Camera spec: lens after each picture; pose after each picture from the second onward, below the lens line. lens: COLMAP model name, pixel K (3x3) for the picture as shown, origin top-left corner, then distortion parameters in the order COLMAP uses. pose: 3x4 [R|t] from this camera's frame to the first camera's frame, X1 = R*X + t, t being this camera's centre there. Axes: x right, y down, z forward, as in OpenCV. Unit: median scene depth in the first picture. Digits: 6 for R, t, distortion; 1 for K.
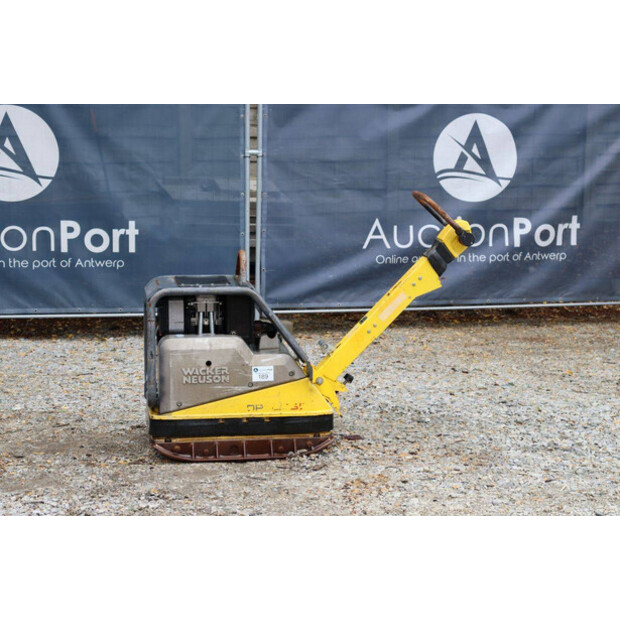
lens RADIAL K [[1452.2, 0, 311.8], [0, 1452.2, 309.2], [0, 0, 1]] dist [0.375510, 0.829154]
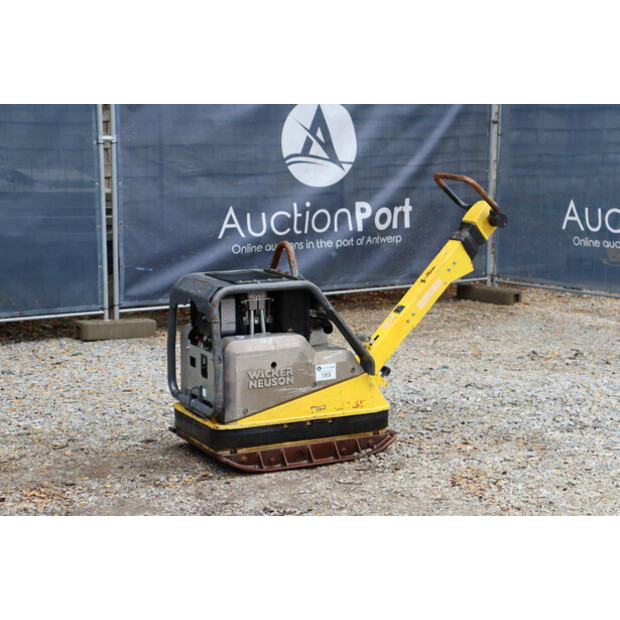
lens RADIAL K [[1452.2, 0, 311.8], [0, 1452.2, 309.2], [0, 0, 1]] dist [0.375510, 0.829154]
pose [[0.946060, -0.056741, 0.318986, -0.337185], [0.054456, 0.998387, 0.016085, -0.011513], [-0.319384, 0.002154, 0.947623, 0.115218]]
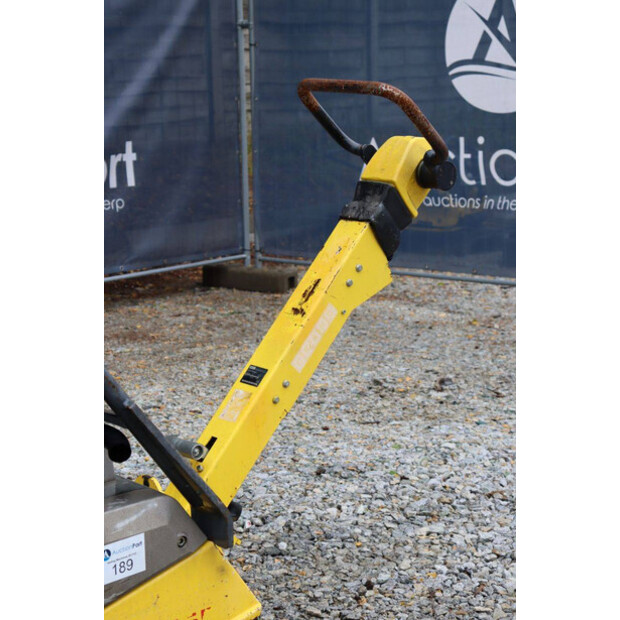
lens RADIAL K [[1452.2, 0, 311.8], [0, 1452.2, 309.2], [0, 0, 1]] dist [0.375510, 0.829154]
pose [[0.834476, -0.123927, 0.536929, -0.193185], [0.101446, 0.992278, 0.071361, -0.044242], [-0.541626, -0.005080, 0.840604, 0.641076]]
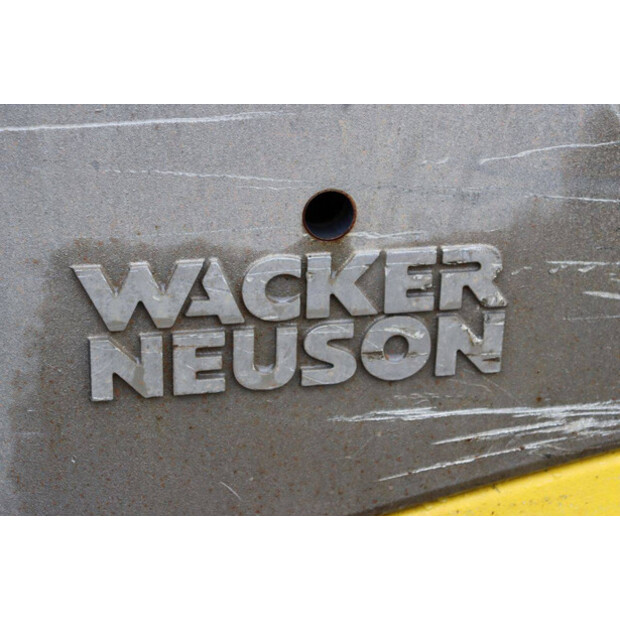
lens RADIAL K [[1452.2, 0, 311.8], [0, 1452.2, 309.2], [0, 0, 1]] dist [0.375510, 0.829154]
pose [[0.998424, -0.000764, 0.056119, -0.077258], [-0.013375, 0.967863, 0.251120, 0.017065], [-0.054507, -0.251475, 0.966328, 0.886301]]
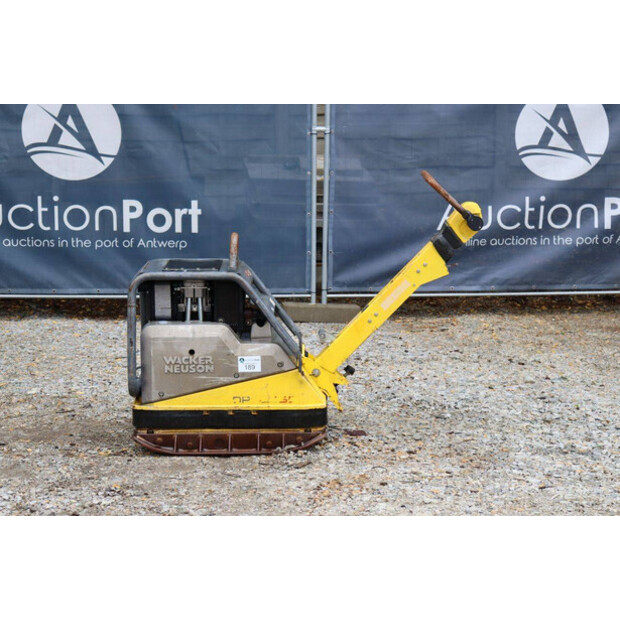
lens RADIAL K [[1452.2, 0, 311.8], [0, 1452.2, 309.2], [0, 0, 1]] dist [0.375510, 0.829154]
pose [[0.990205, 0.015323, -0.138774, 0.136687], [-0.013137, 0.999775, 0.016654, -0.007558], [0.138998, -0.014668, 0.990184, 0.069486]]
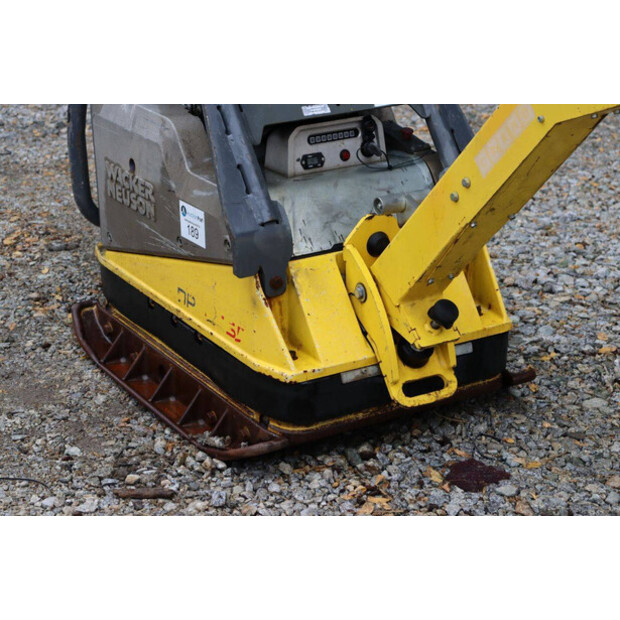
lens RADIAL K [[1452.2, 0, 311.8], [0, 1452.2, 309.2], [0, 0, 1]] dist [0.375510, 0.829154]
pose [[0.382991, 0.320276, -0.866453, 0.333347], [-0.130500, 0.947324, 0.292485, -0.055080], [0.914488, 0.001053, 0.404613, 0.864351]]
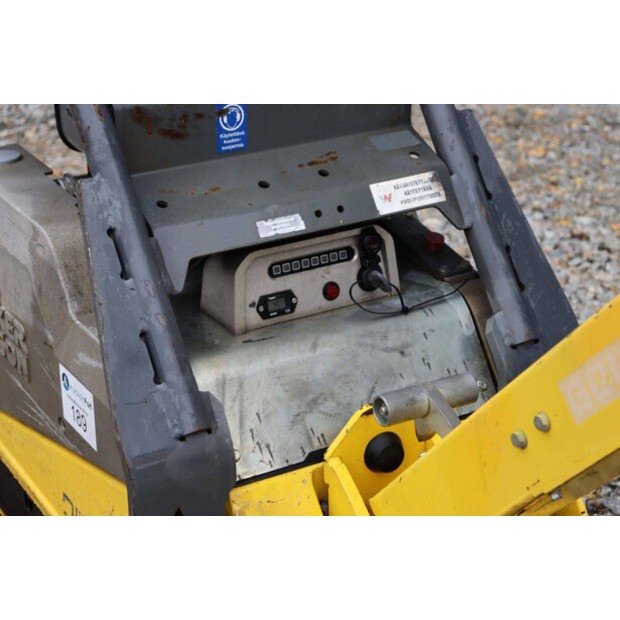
lens RADIAL K [[1452.2, 0, 311.8], [0, 1452.2, 309.2], [0, 0, 1]] dist [0.375510, 0.829154]
pose [[0.361883, 0.366450, -0.857178, 0.183607], [-0.127350, 0.930312, 0.343951, -0.059685], [0.923484, -0.015309, 0.383332, 0.938957]]
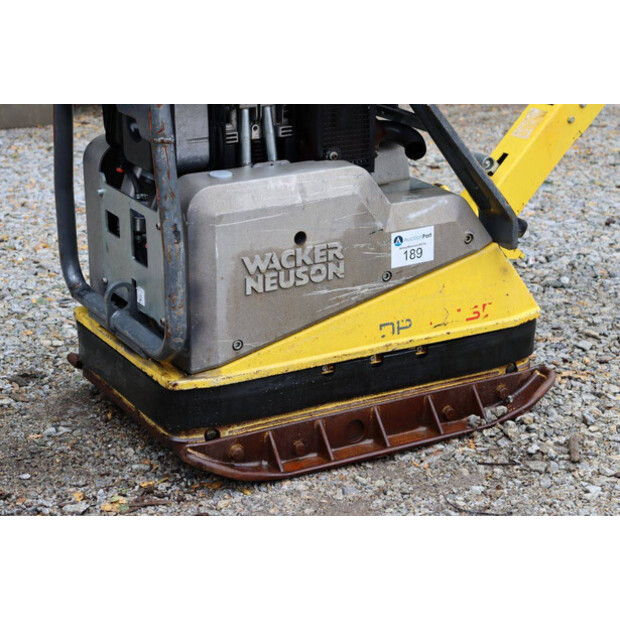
lens RADIAL K [[1452.2, 0, 311.8], [0, 1452.2, 309.2], [0, 0, 1]] dist [0.375510, 0.829154]
pose [[0.929959, -0.123666, 0.346241, -0.207197], [0.061947, 0.980974, 0.183989, -0.016983], [-0.362406, -0.149653, 0.919927, 0.619886]]
